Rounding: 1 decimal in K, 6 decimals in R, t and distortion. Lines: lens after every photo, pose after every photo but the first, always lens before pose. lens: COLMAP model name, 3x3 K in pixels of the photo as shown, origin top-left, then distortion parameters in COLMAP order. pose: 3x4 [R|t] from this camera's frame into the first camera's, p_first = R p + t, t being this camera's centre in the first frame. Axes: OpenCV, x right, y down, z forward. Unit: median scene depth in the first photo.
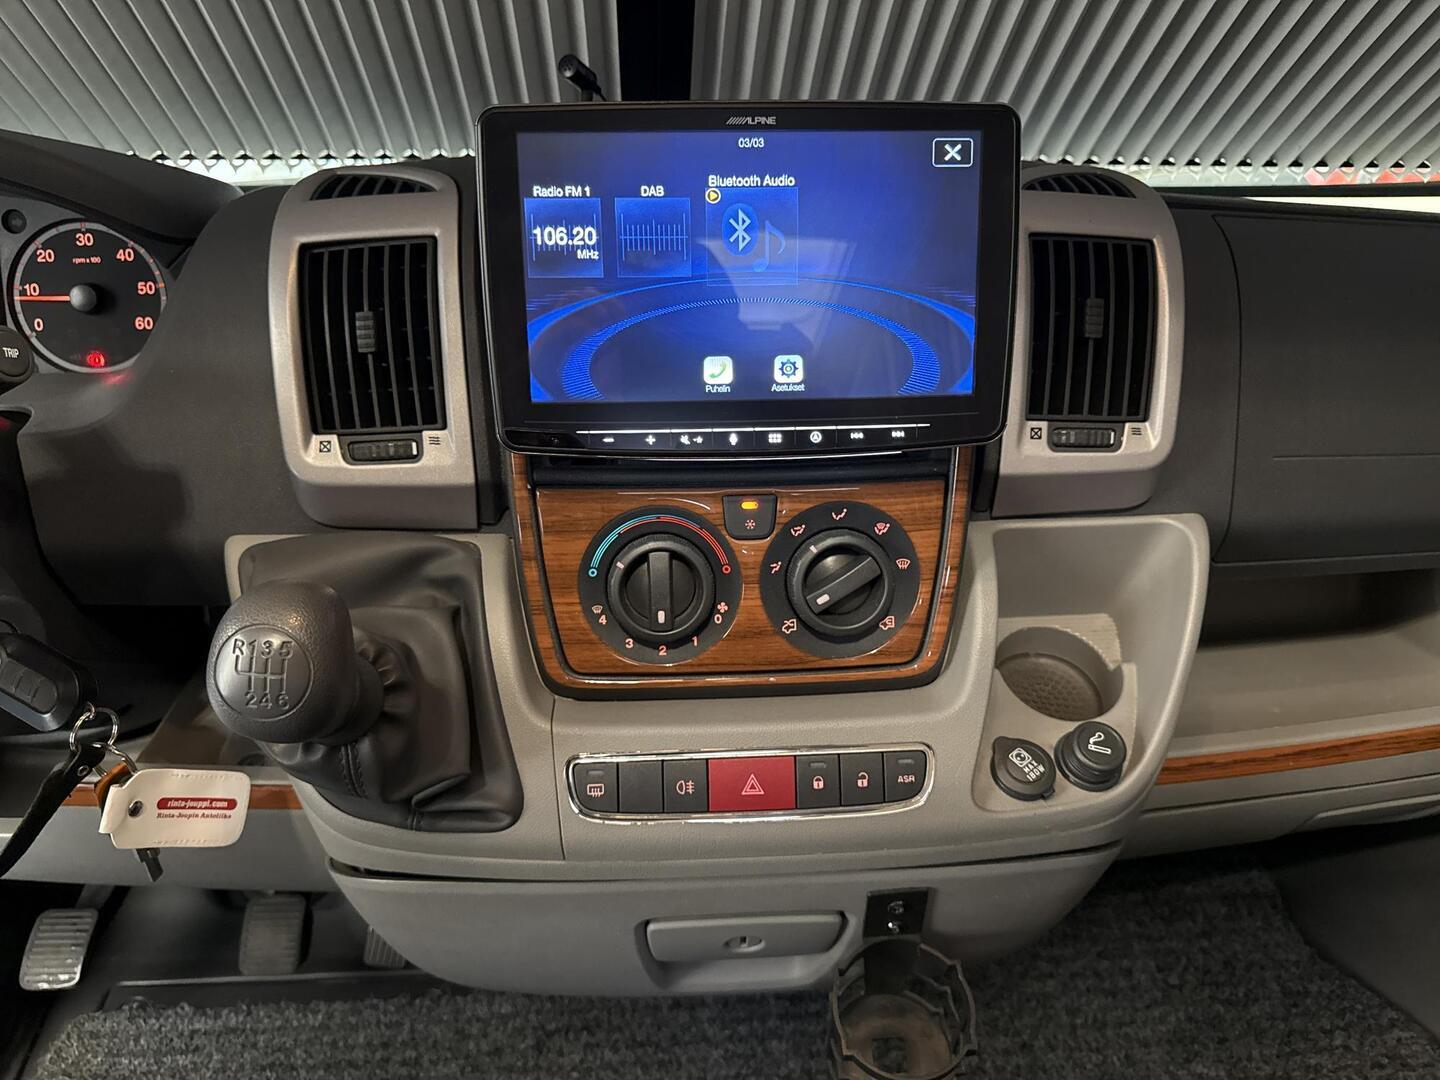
lens RADIAL K [[1047.5, 0, 716.6], [0, 1047.5, 552.7], [0, 0, 1]] dist [0.021906, -0.020852]
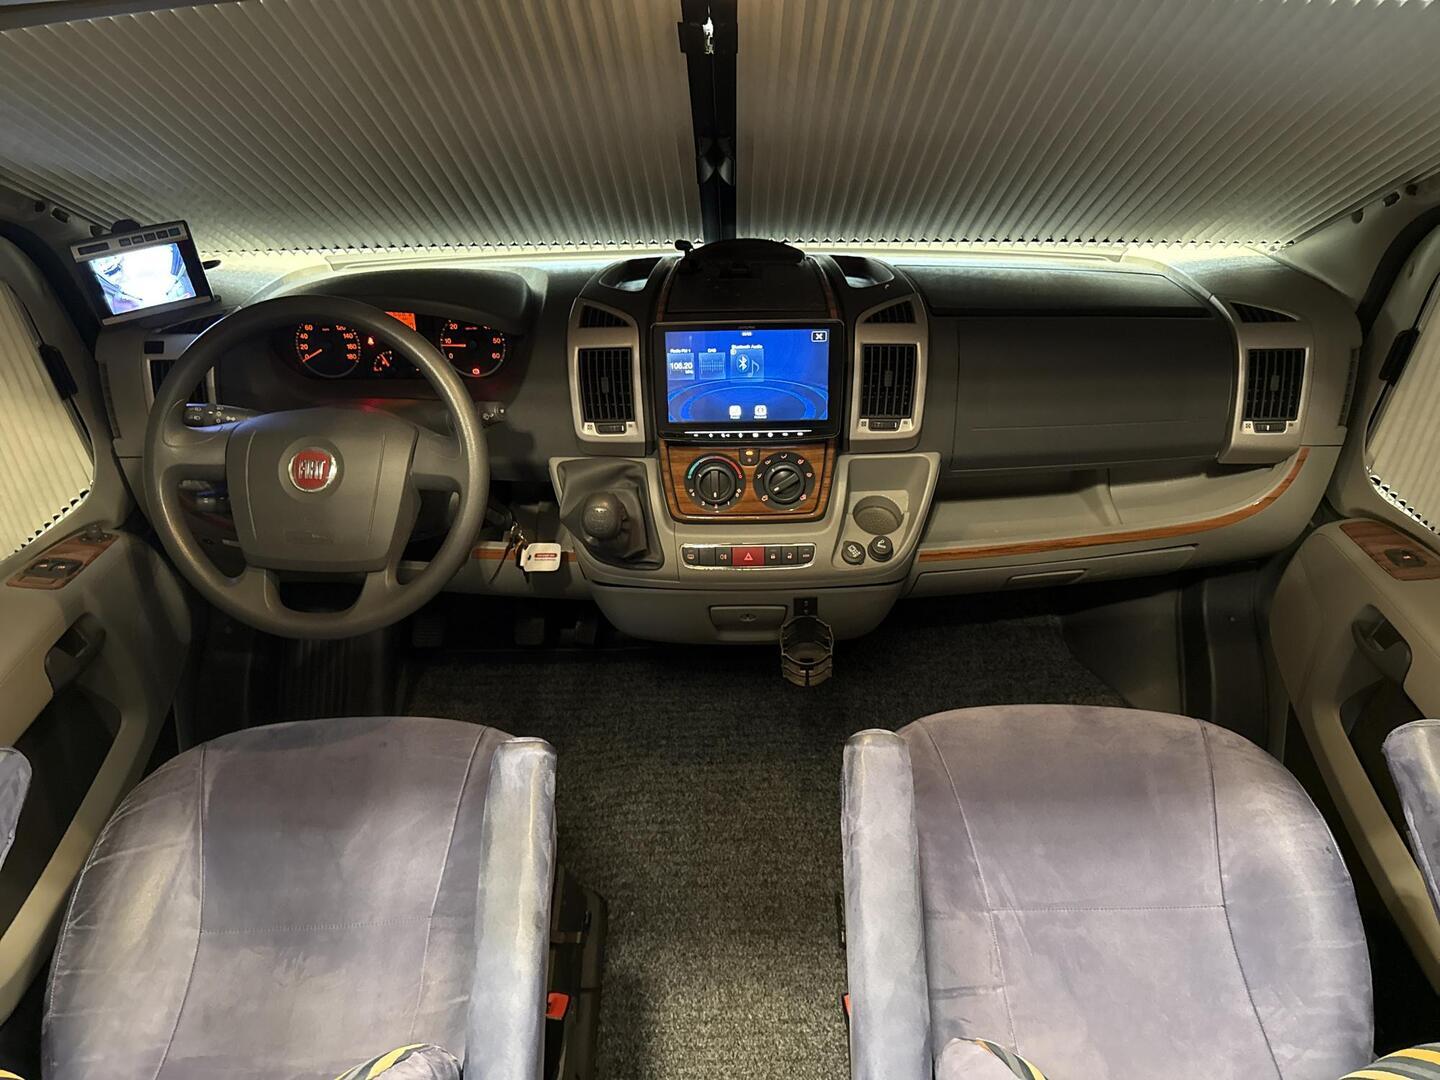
lens RADIAL K [[1047.5, 0, 714.9], [0, 1047.5, 545.7], [0, 0, 1]] dist [0.021906, -0.020852]
pose [[0.996772, 0.023118, -0.076882, 0.149804], [-0.008101, 0.981717, 0.190174, -0.309655], [0.079873, -0.188937, 0.978735, -1.594455]]
